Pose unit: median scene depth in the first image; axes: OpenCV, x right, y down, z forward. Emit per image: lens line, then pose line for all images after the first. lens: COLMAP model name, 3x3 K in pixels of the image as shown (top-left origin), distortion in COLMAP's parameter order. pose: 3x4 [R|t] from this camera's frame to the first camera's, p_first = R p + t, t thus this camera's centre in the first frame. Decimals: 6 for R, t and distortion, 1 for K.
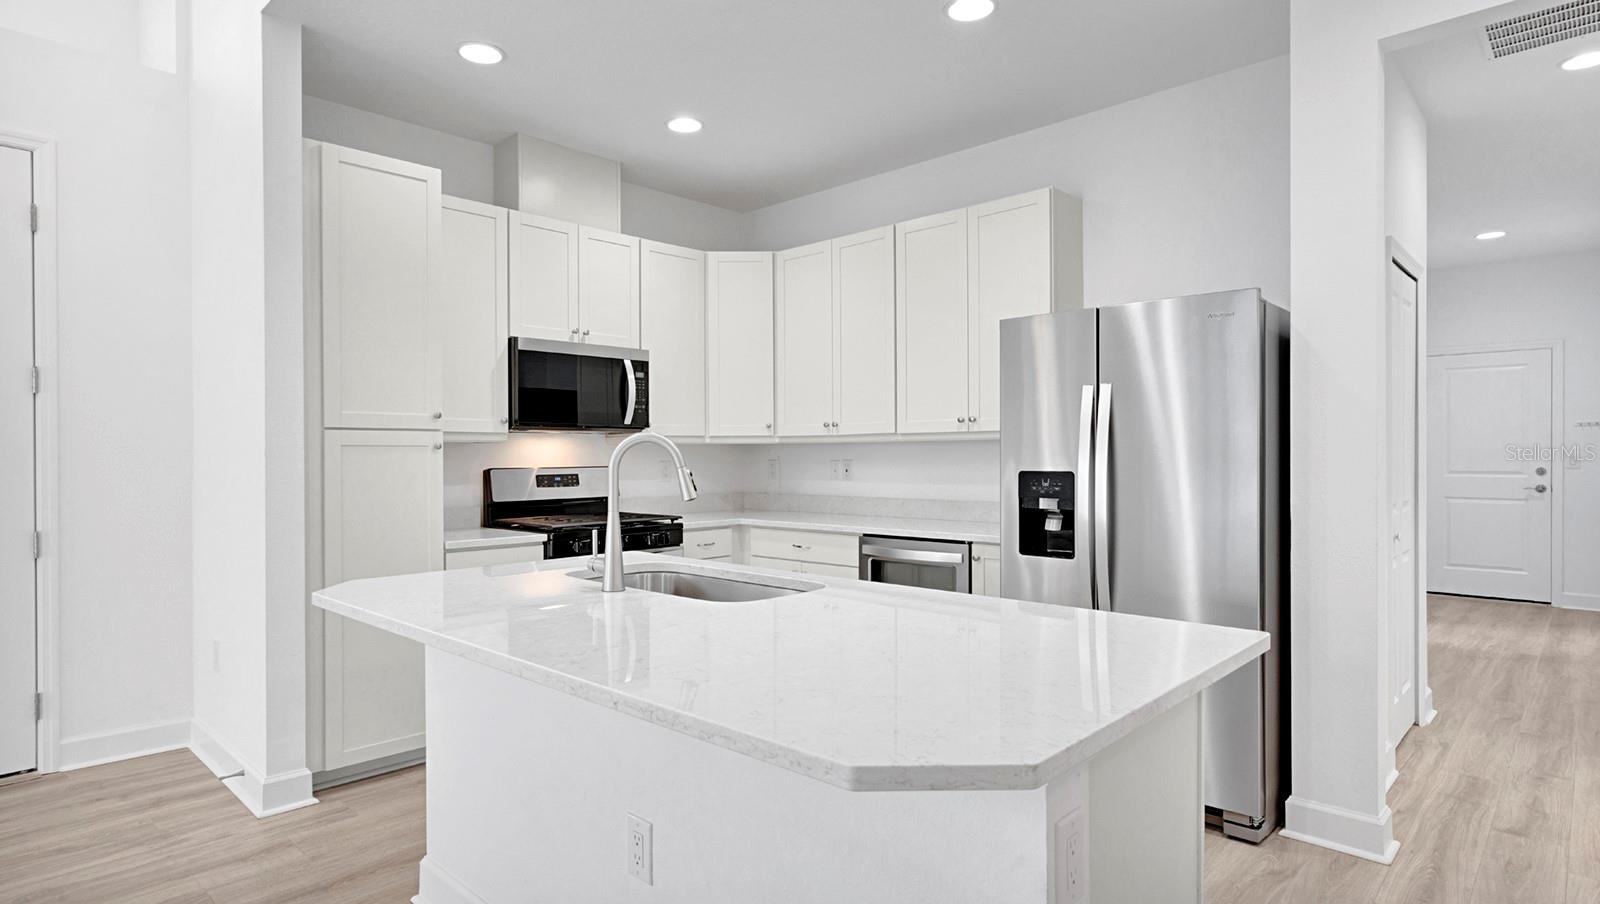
lens RADIAL K [[854.7, 0, 800.0], [0, 854.7, 452.0], [0, 0, 1]] dist [-0.004302, -0.000443]
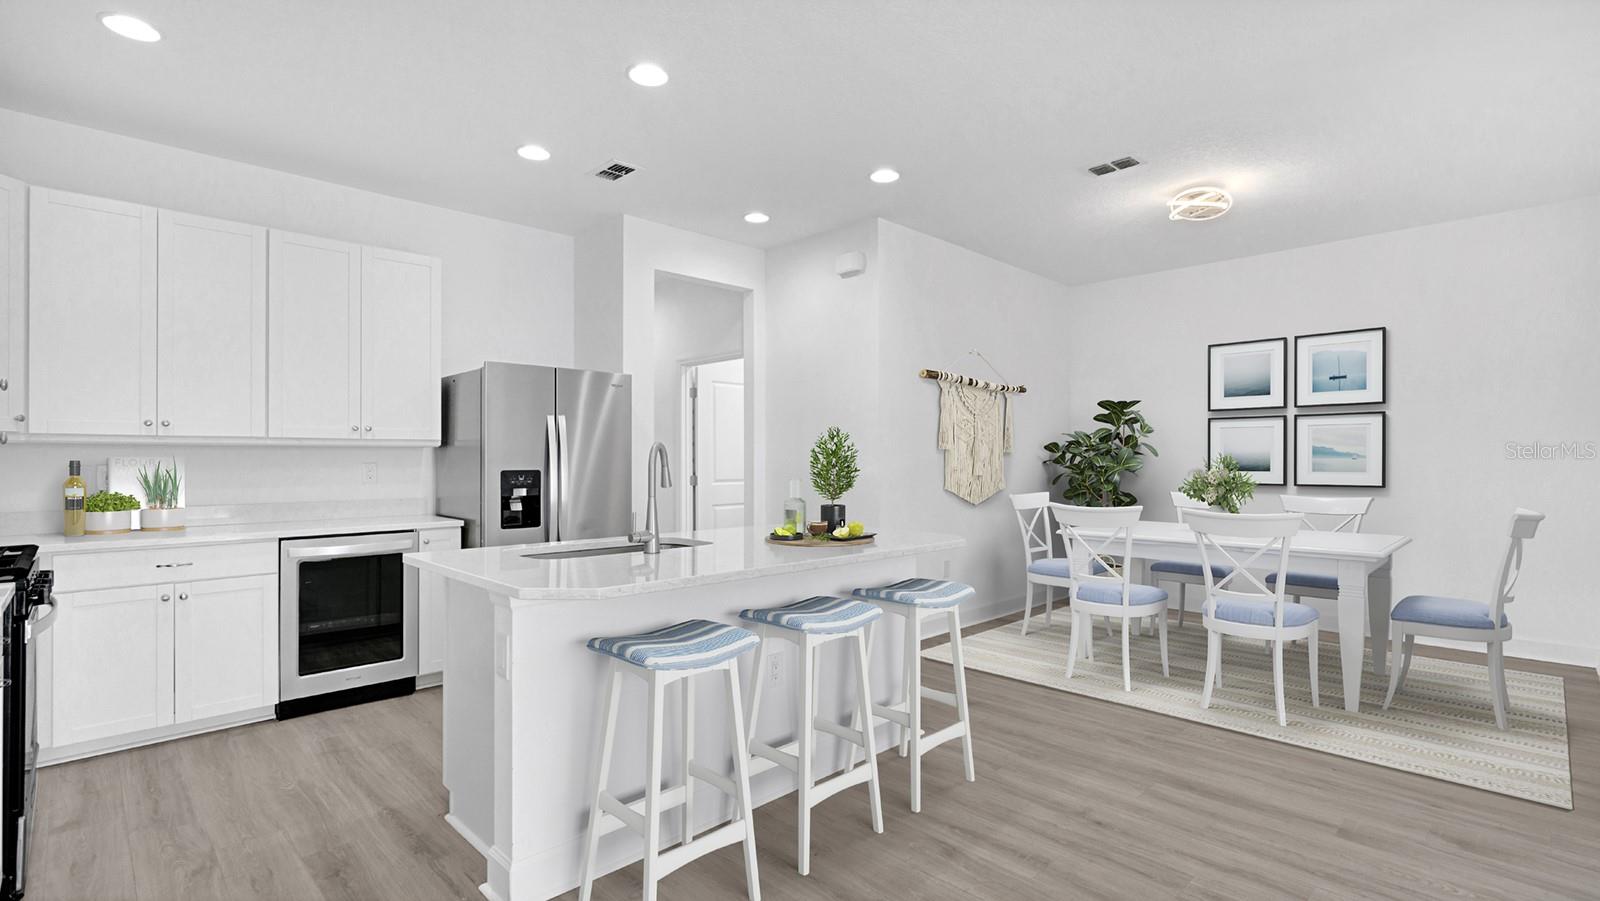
lens RADIAL K [[746.9, 0, 793.4], [0, 746.9, 472.9], [0, 0, 1]] dist [-0.000764, 0.000233]
pose [[0.056039, -0.006633, 0.998407, -0.716481], [0.002108, 0.999976, 0.006525, 0.014978], [-0.998426, 0.001739, 0.056052, 0.341975]]
